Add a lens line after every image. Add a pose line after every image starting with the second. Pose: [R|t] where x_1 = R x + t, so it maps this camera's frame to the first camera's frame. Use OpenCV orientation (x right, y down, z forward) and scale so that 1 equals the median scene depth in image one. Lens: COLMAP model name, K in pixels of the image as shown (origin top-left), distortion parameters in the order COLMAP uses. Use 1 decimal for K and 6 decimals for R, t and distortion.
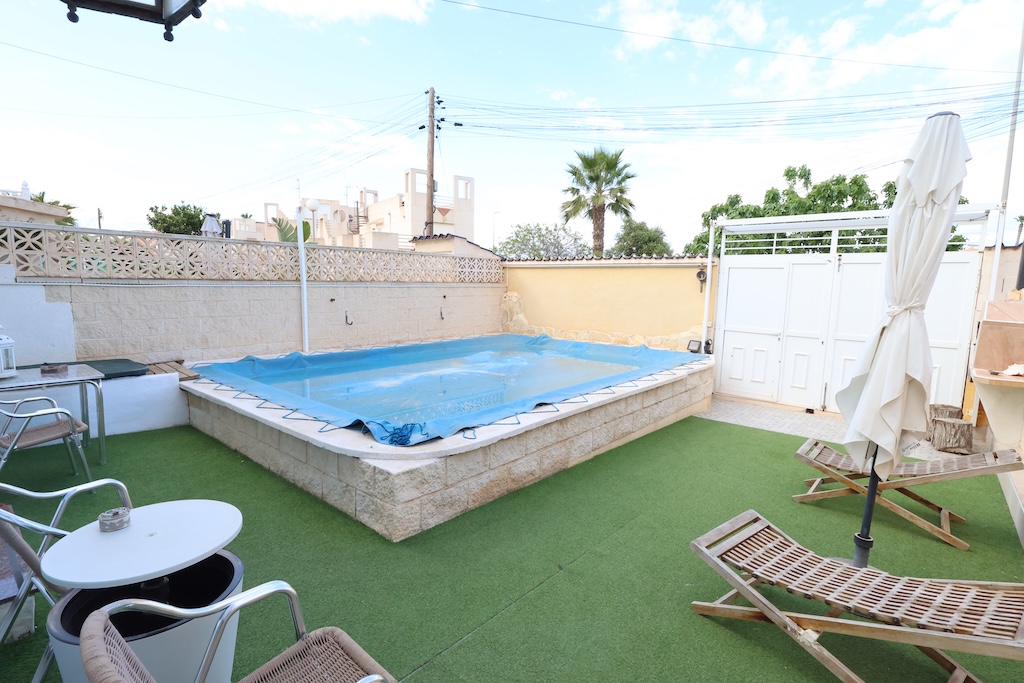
lens RADIAL K [[496.8, 0, 510.8], [0, 496.8, 340.3], [0, 0, 1]] dist [-0.001330, -0.001307]
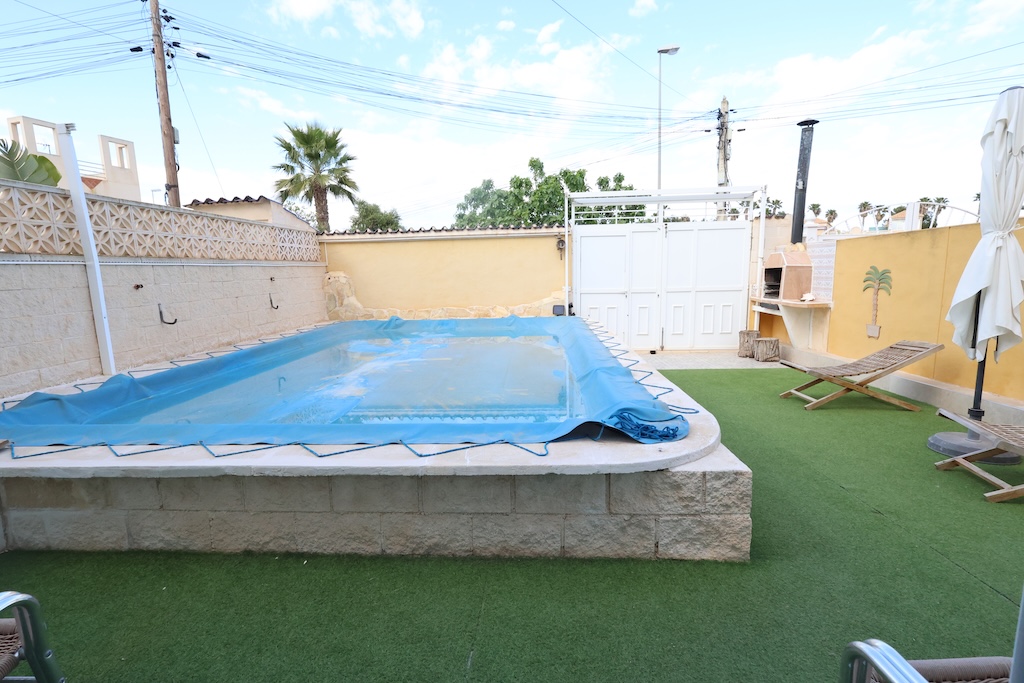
lens RADIAL K [[473.1, 0, 511.1], [0, 473.1, 341.2], [0, 0, 1]] dist [-0.002734, 0.000837]
pose [[0.800354, -0.127961, 0.585713, -0.247556], [0.109907, 0.991716, 0.066477, -0.001017], [-0.589367, 0.011169, 0.807788, 0.178150]]
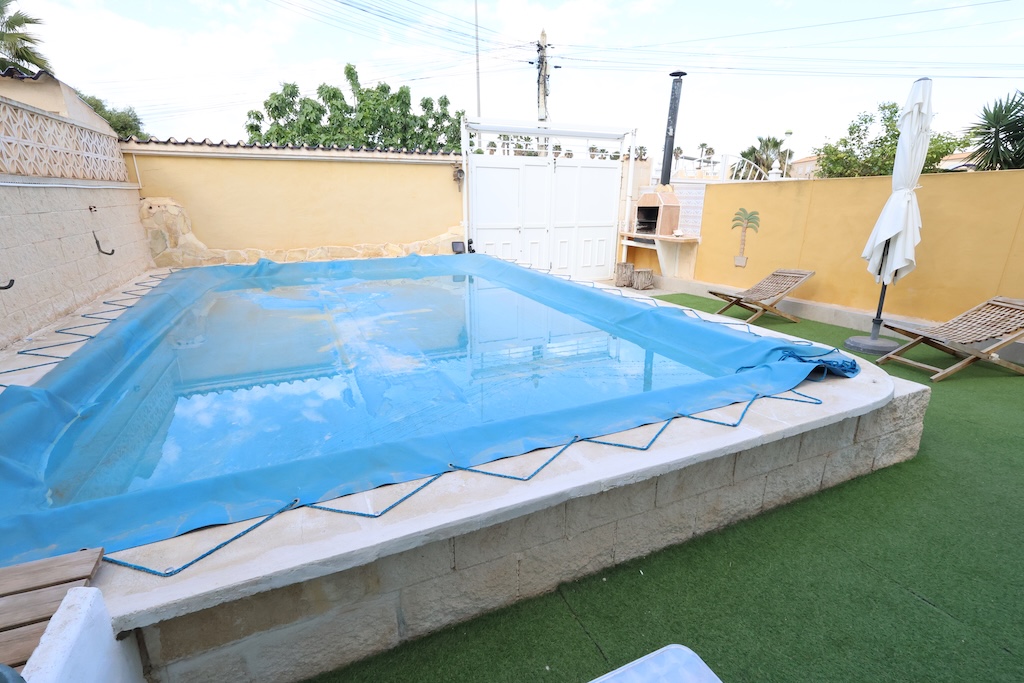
lens RADIAL K [[473.1, 0, 509.9], [0, 473.1, 340.2], [0, 0, 1]] dist [-0.002734, 0.000837]
pose [[0.434299, -0.278454, 0.856649, -0.354766], [0.108711, 0.960271, 0.257023, -0.032920], [-0.894185, -0.018498, 0.447316, 0.361370]]
